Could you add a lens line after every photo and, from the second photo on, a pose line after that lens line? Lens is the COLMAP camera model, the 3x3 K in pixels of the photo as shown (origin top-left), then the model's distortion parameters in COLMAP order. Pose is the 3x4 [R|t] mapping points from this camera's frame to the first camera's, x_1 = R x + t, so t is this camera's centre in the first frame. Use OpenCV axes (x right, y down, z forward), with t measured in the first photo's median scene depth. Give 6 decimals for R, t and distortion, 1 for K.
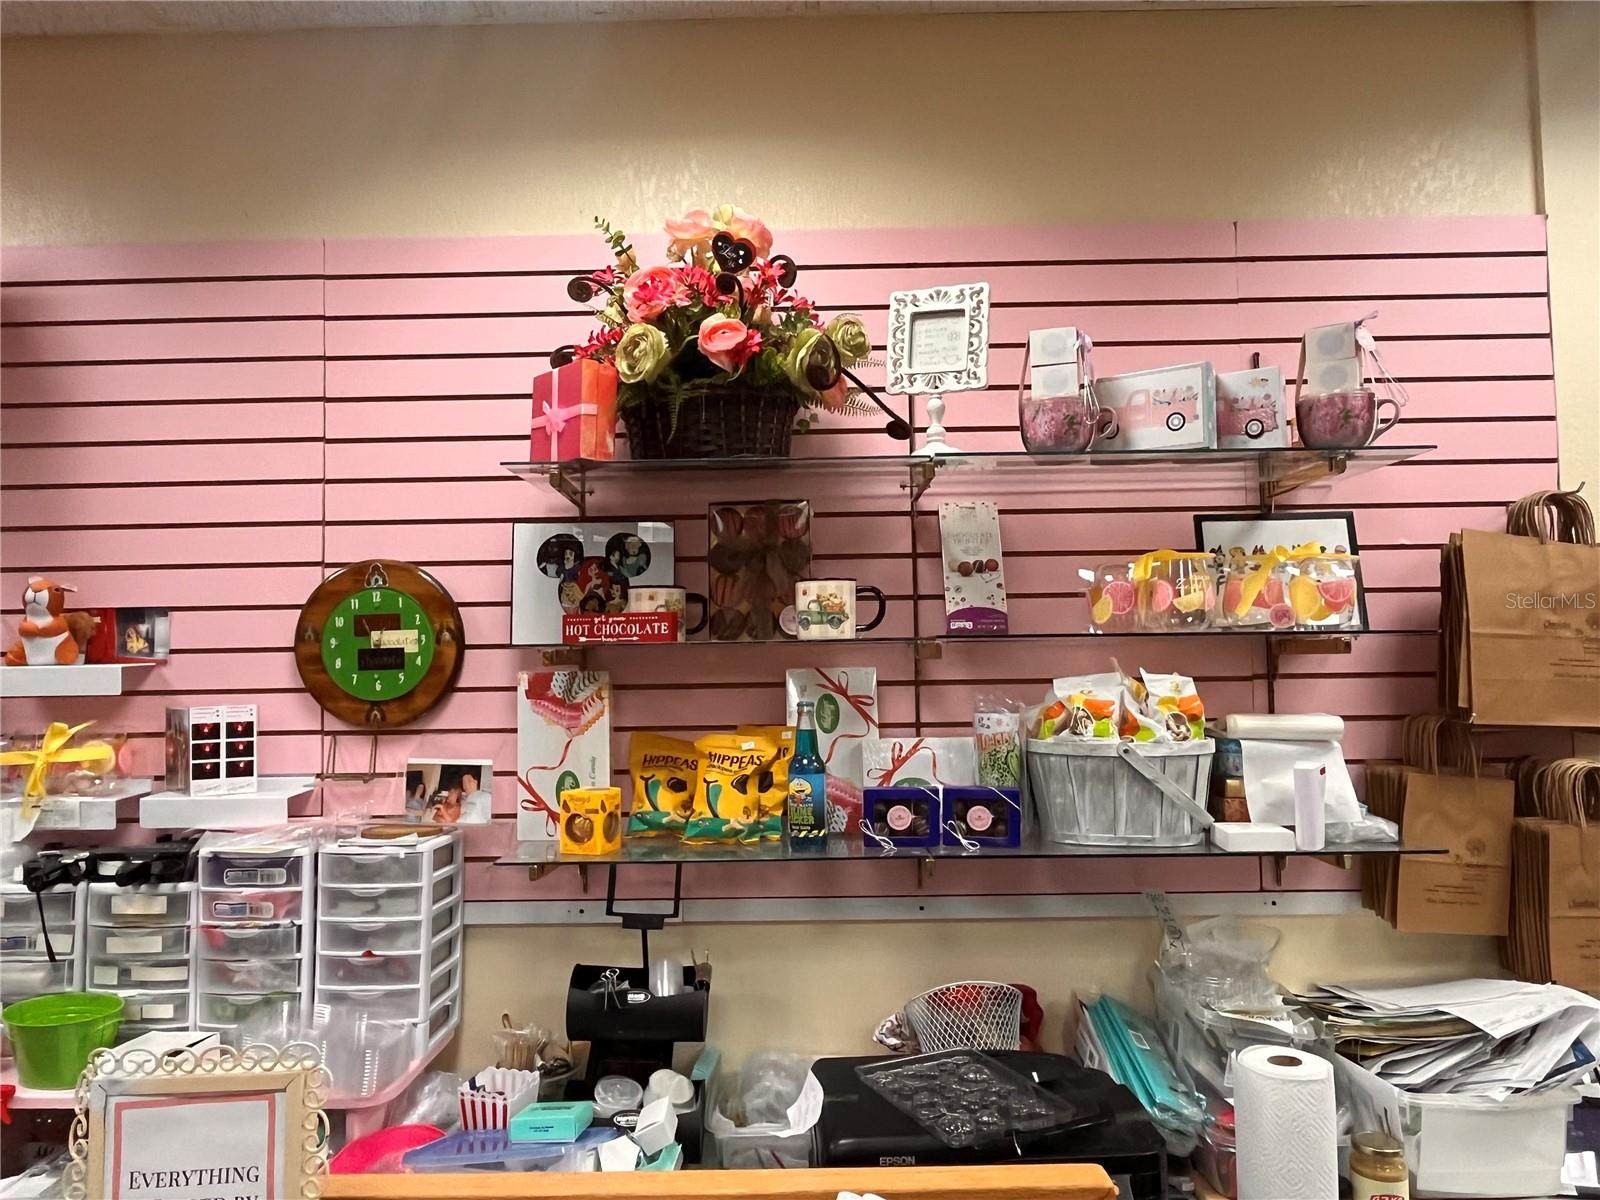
lens RADIAL K [[1084.5, 0, 804.2], [0, 1084.5, 602.8], [0, 0, 1]] dist [-0.002318, -0.002019]
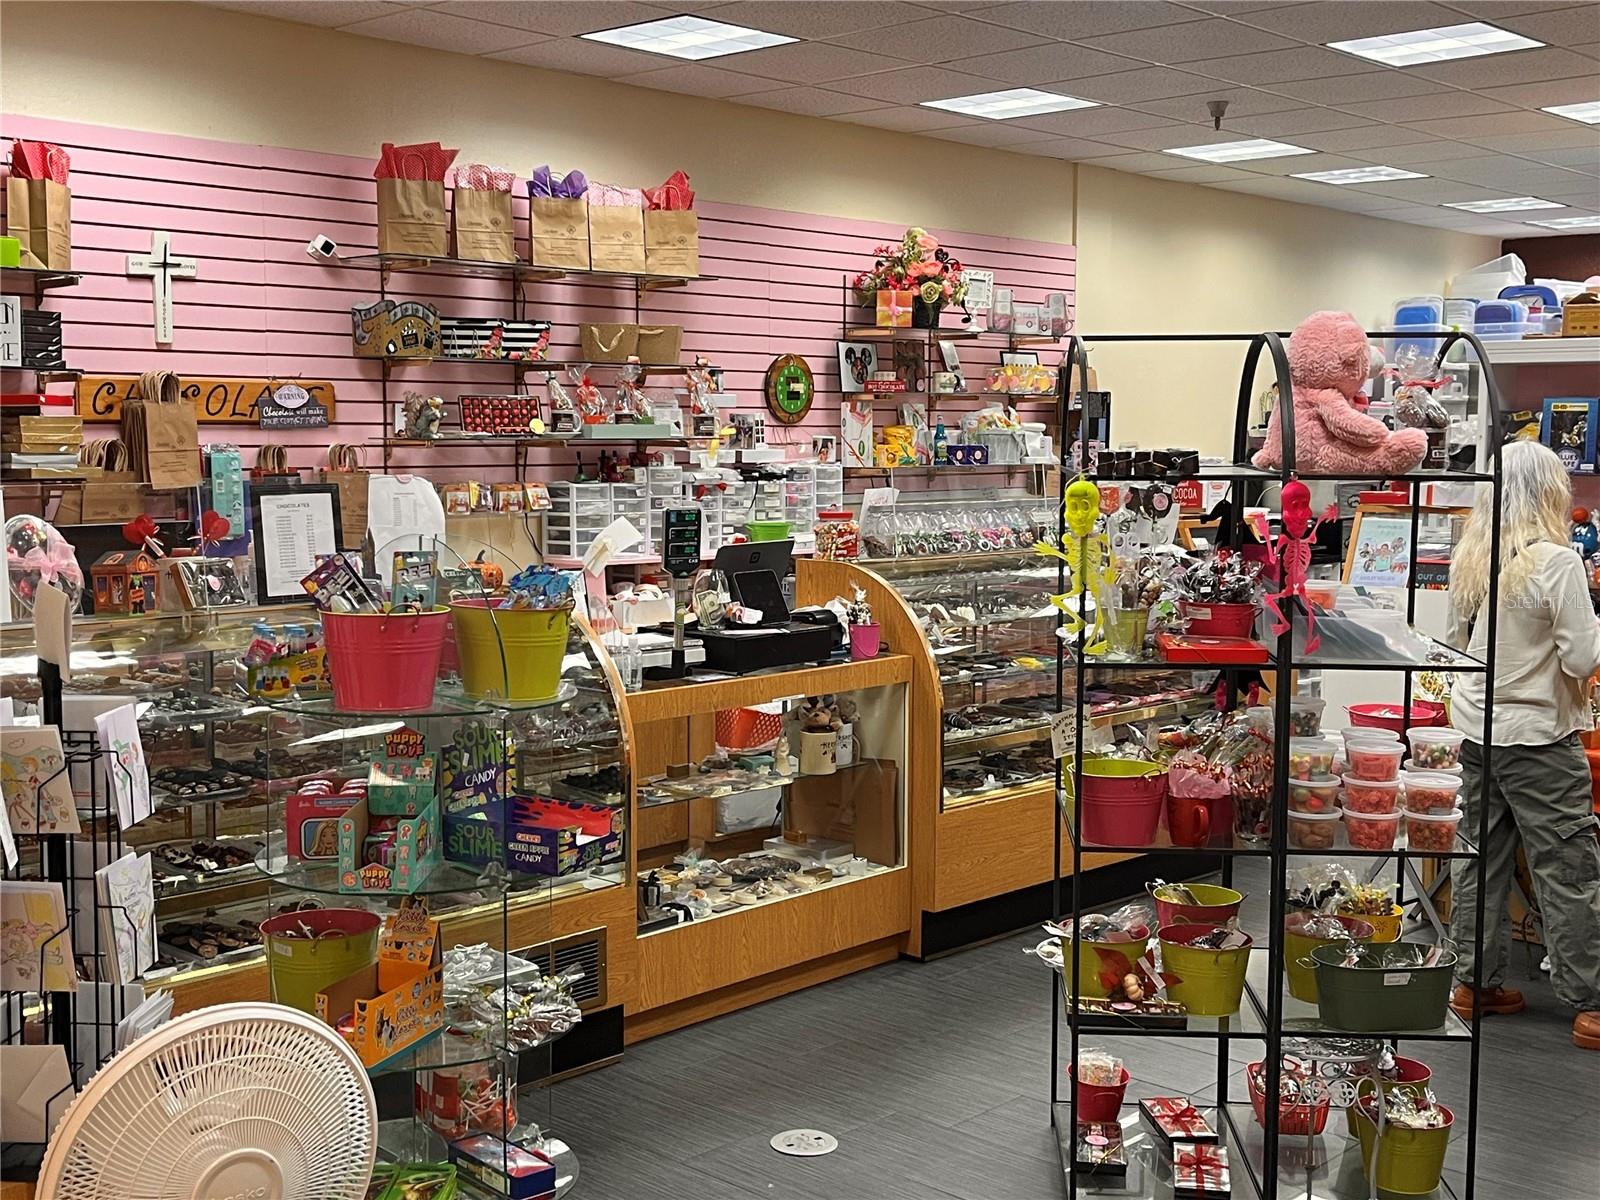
lens RADIAL K [[1869.9, 0, 791.7], [0, 1869.9, 597.8], [0, 0, 1]] dist [0.074340, 0.000000]
pose [[0.679032, -0.049803, 0.732417, -3.531041], [-0.053795, 0.991638, 0.117303, 0.010477], [-0.732135, -0.119053, 0.670675, -1.885587]]
